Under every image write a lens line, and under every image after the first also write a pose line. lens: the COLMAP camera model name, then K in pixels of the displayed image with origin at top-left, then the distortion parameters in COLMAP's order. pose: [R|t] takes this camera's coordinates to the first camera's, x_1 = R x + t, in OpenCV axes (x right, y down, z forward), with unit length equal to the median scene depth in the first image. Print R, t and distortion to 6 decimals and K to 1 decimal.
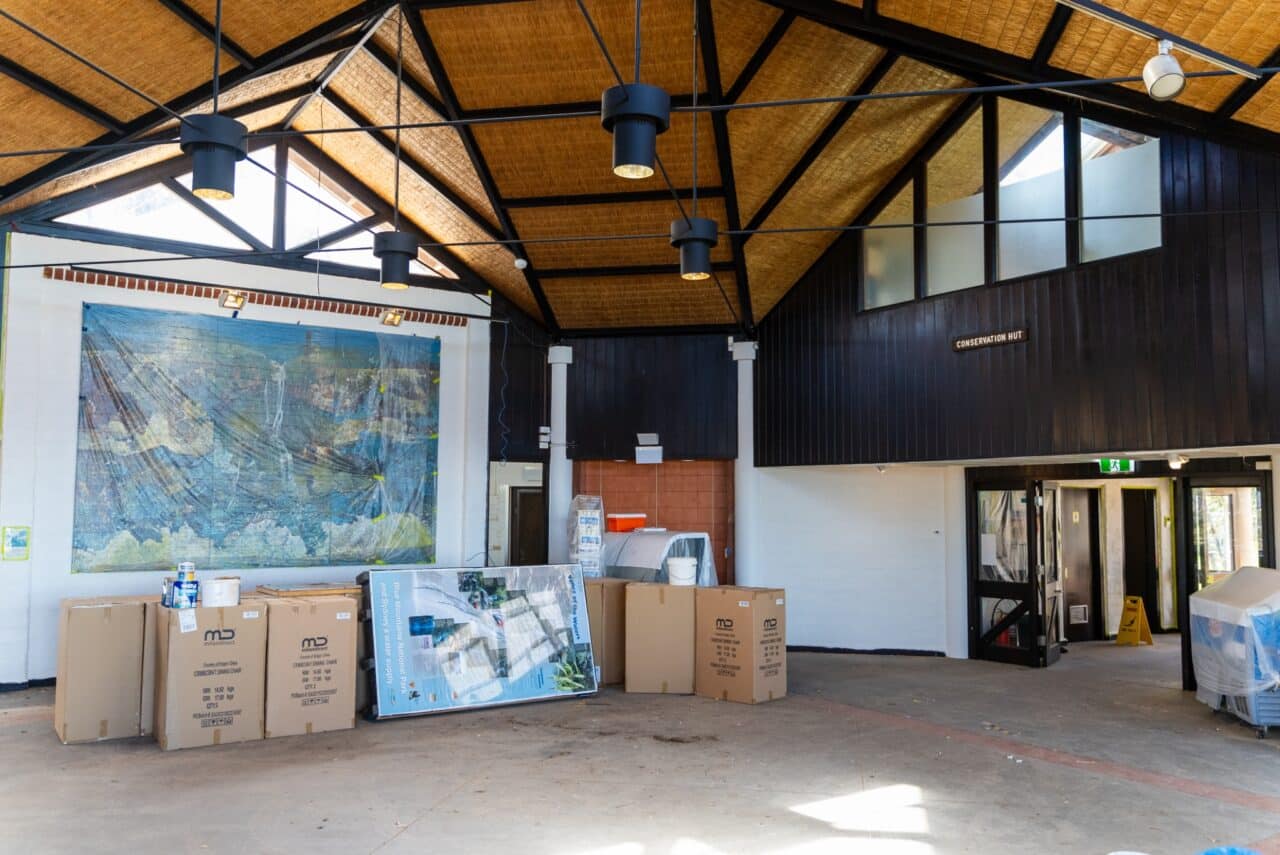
lens RADIAL K [[999.9, 0, 640.0], [0, 999.9, 427.5], [0, 0, 1]] dist [-0.002190, -0.000840]
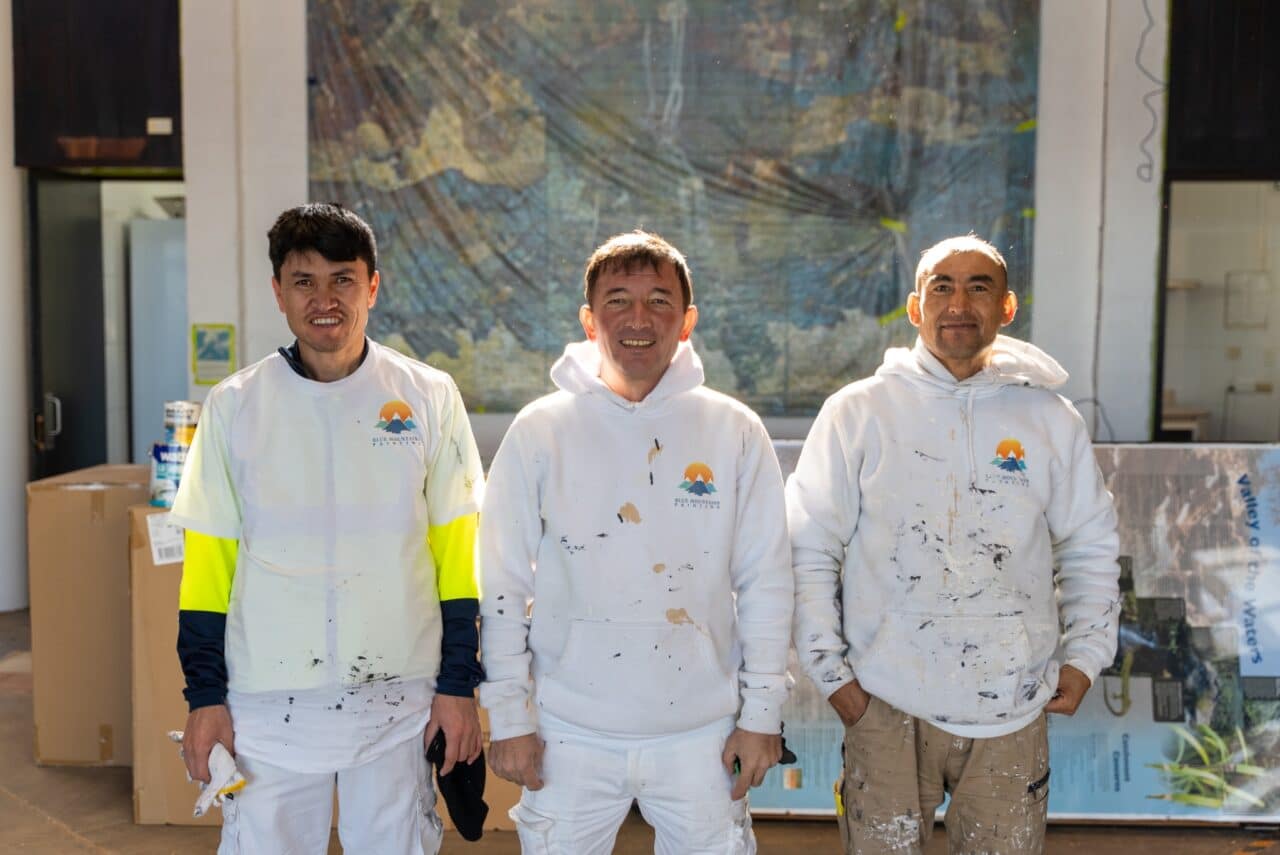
lens RADIAL K [[1559.7, 0, 640.0], [0, 1559.7, 427.5], [0, 0, 1]] dist [0.016256, -0.010096]
pose [[0.809530, 0.045684, -0.585298, 0.062524], [0.043118, 0.989649, 0.136881, 0.040728], [0.585493, -0.136047, 0.799181, 0.376011]]
